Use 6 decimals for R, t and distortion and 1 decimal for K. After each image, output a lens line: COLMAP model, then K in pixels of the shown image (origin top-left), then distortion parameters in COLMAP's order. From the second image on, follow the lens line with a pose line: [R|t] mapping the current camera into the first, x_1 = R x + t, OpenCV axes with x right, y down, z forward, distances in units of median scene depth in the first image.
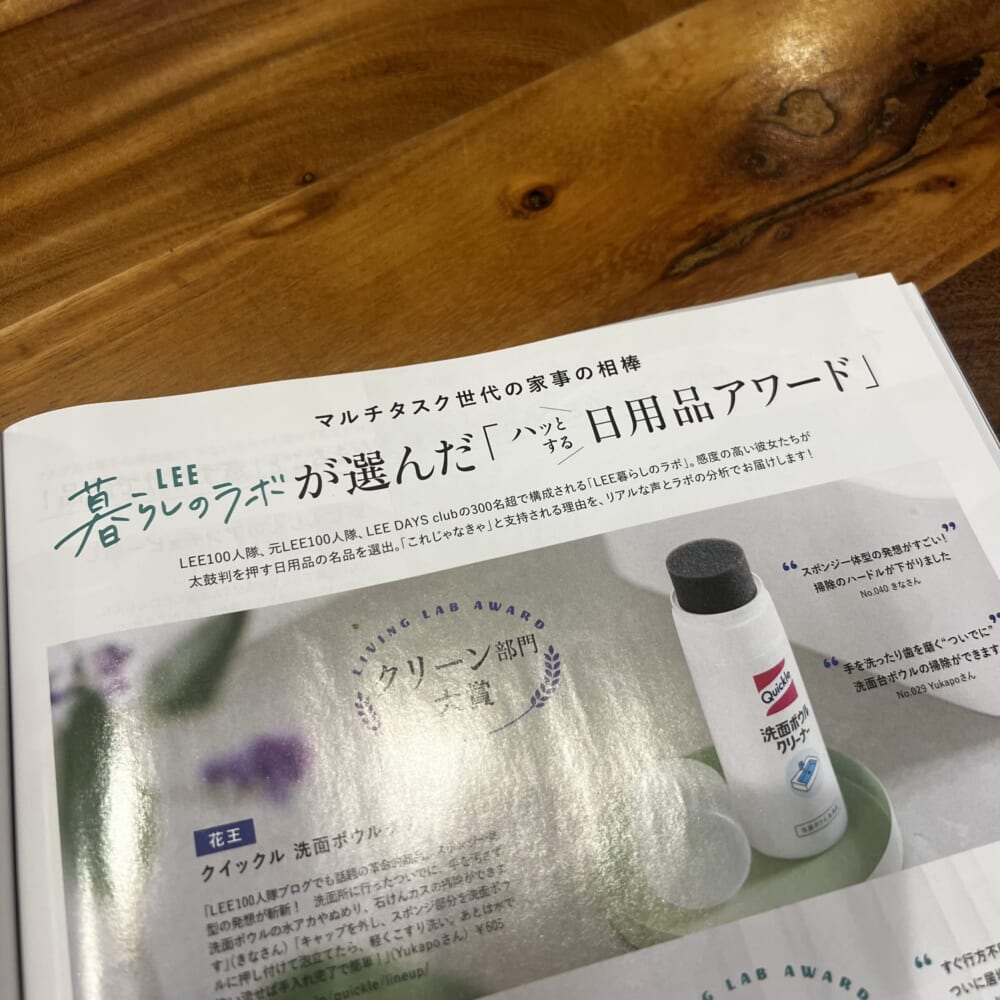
lens RADIAL K [[1113.9, 0, 500.0], [0, 1113.9, 500.0], [0, 0, 1]] dist [-0.030837, -0.003555]
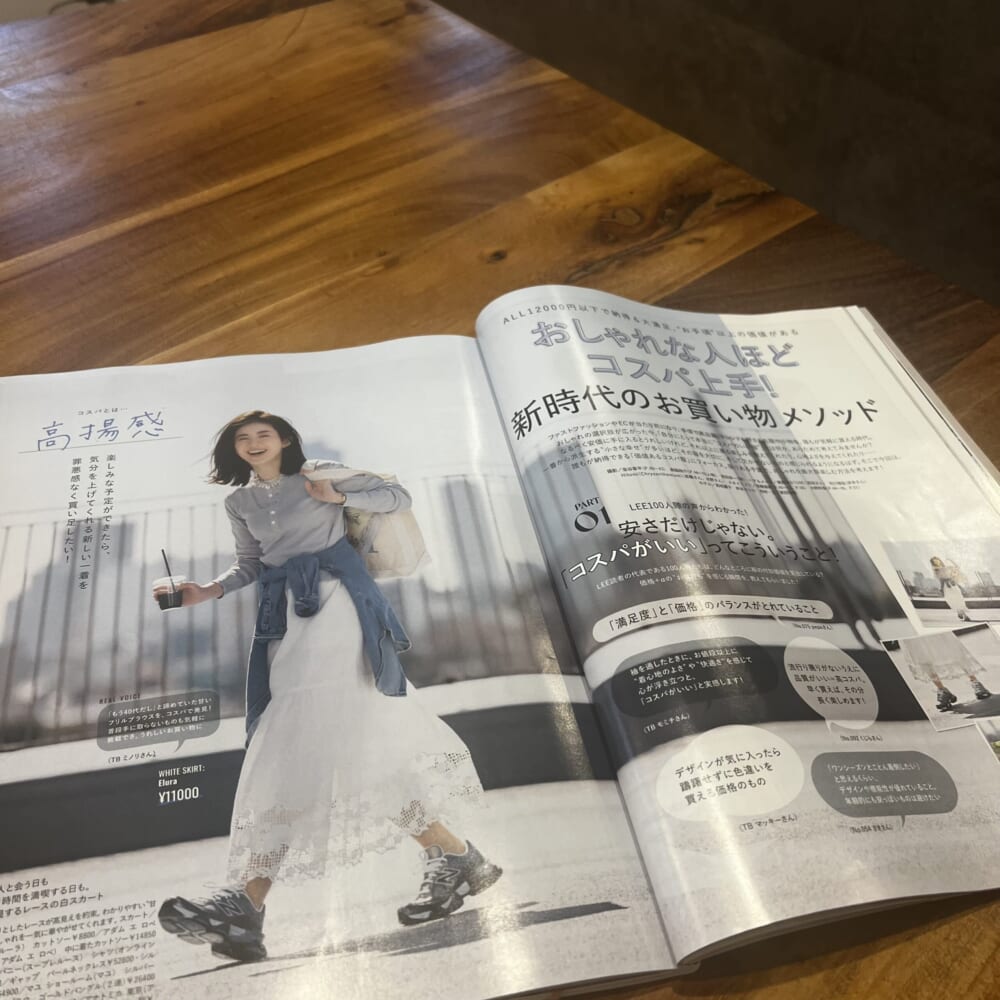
lens RADIAL K [[1113.9, 0, 500.0], [0, 1113.9, 500.0], [0, 0, 1]] dist [-0.030837, -0.003555]
pose [[0.991580, -0.082347, 0.099939, -0.195615], [0.105721, 0.960463, -0.257553, 0.654354], [-0.074779, 0.265950, 0.961082, -0.792319]]
